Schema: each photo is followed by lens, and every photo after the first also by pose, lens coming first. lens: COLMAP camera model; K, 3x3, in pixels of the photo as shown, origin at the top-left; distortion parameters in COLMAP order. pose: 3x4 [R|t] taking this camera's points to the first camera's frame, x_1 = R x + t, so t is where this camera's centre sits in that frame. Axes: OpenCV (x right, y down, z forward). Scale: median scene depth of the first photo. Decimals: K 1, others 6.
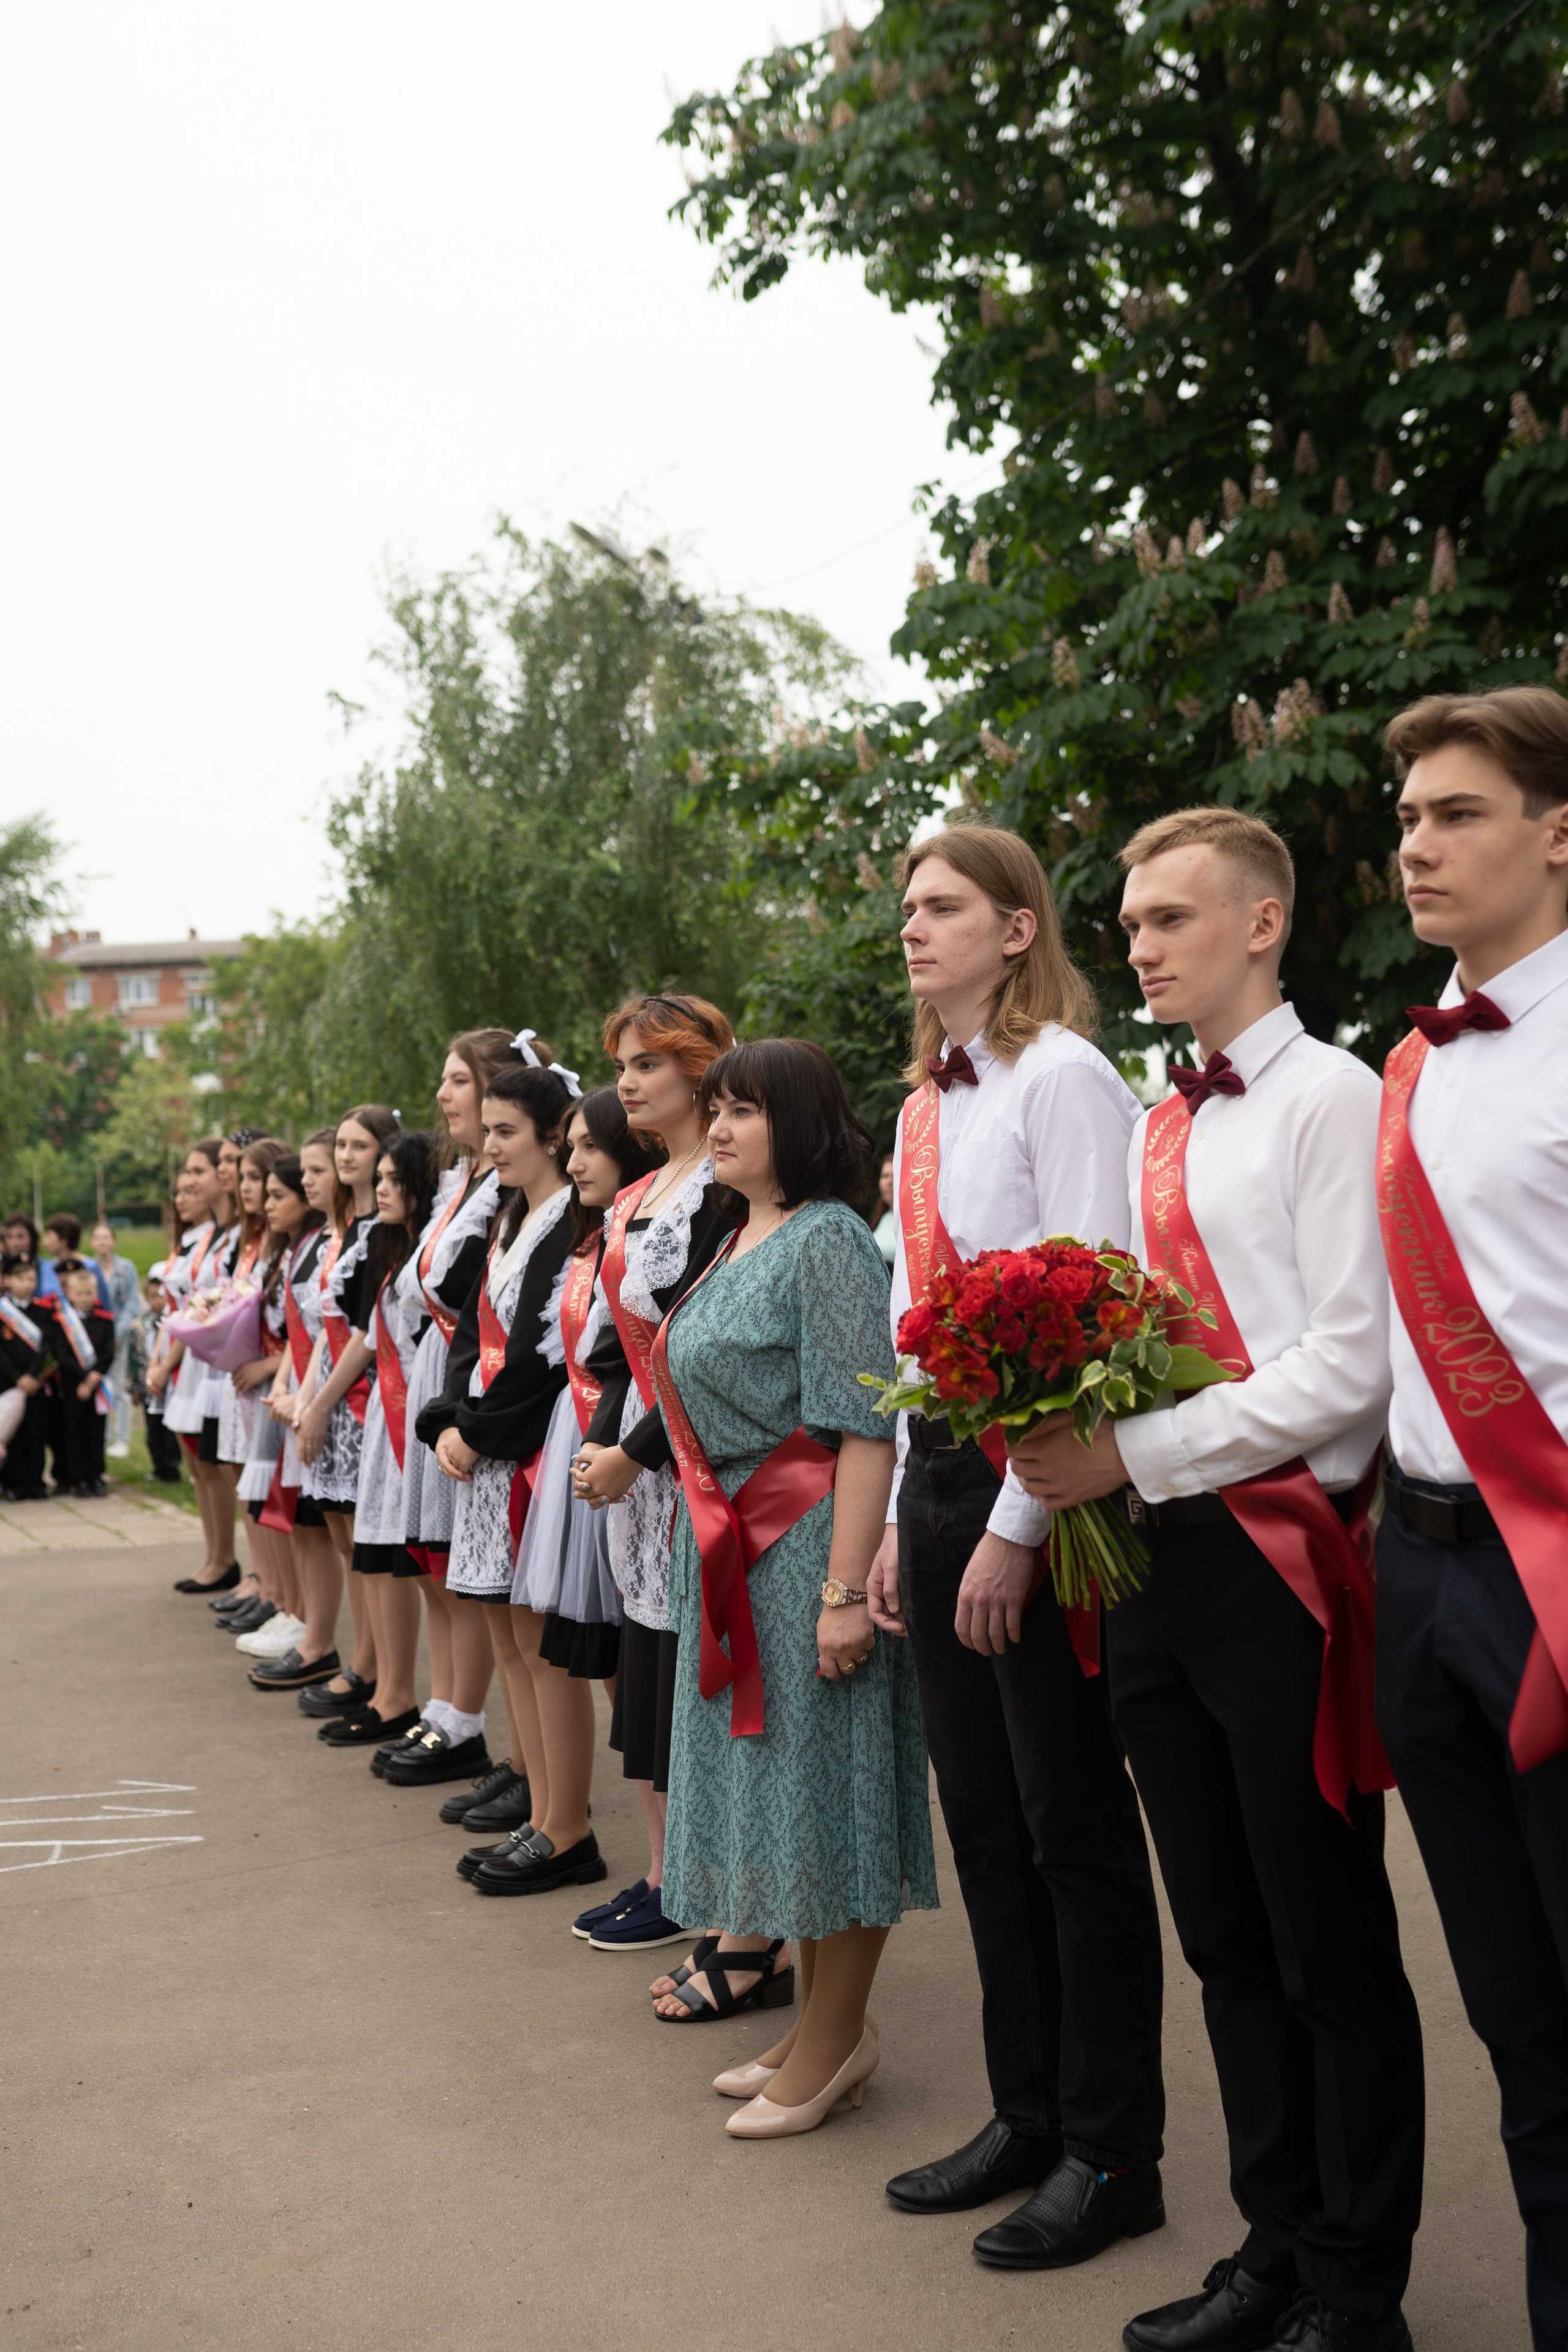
lens RADIAL K [[2418.0, 0, 715.7], [0, 2418.0, 1177.5], [0, 0, 1]] dist [-0.052533, 0.025339]
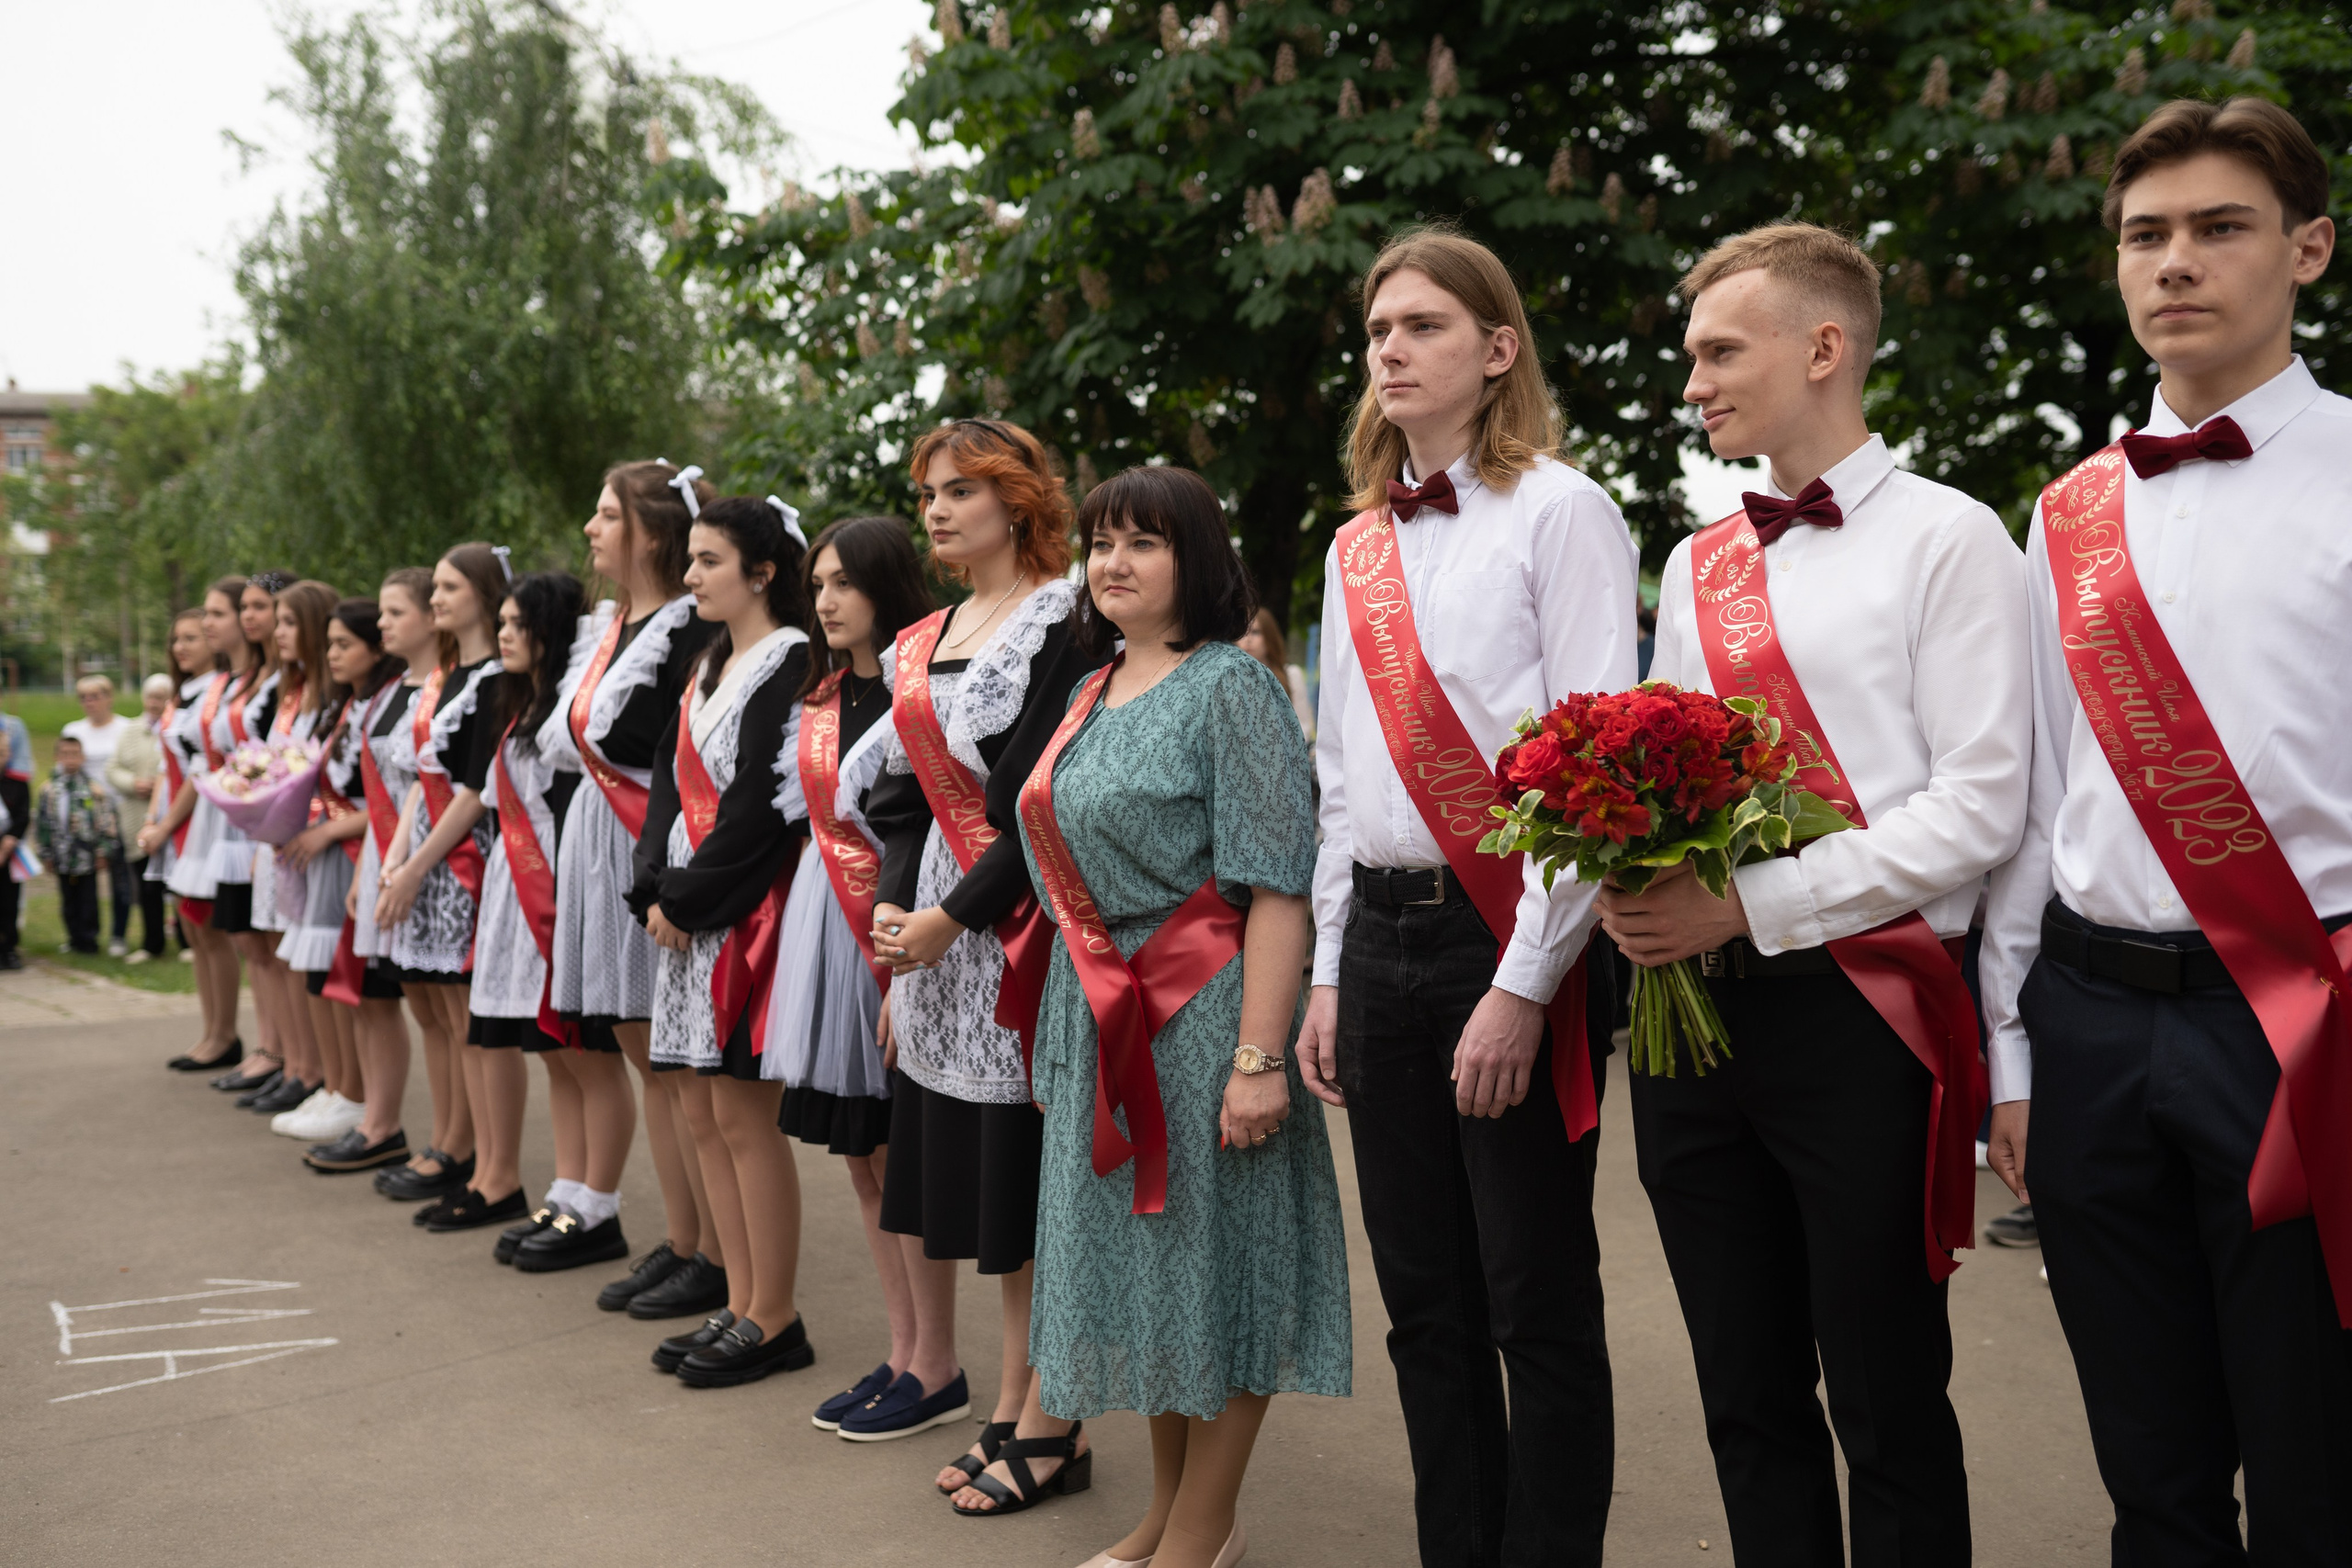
lens RADIAL K [[2224.8, 0, 982.2], [0, 2224.8, 825.5], [0, 0, 1]] dist [-0.087659, 0.118118]
pose [[0.968431, 0.003917, 0.249250, -0.179214], [-0.021375, 0.997499, 0.067376, 0.017570], [-0.248363, -0.070577, 0.966092, 0.139637]]
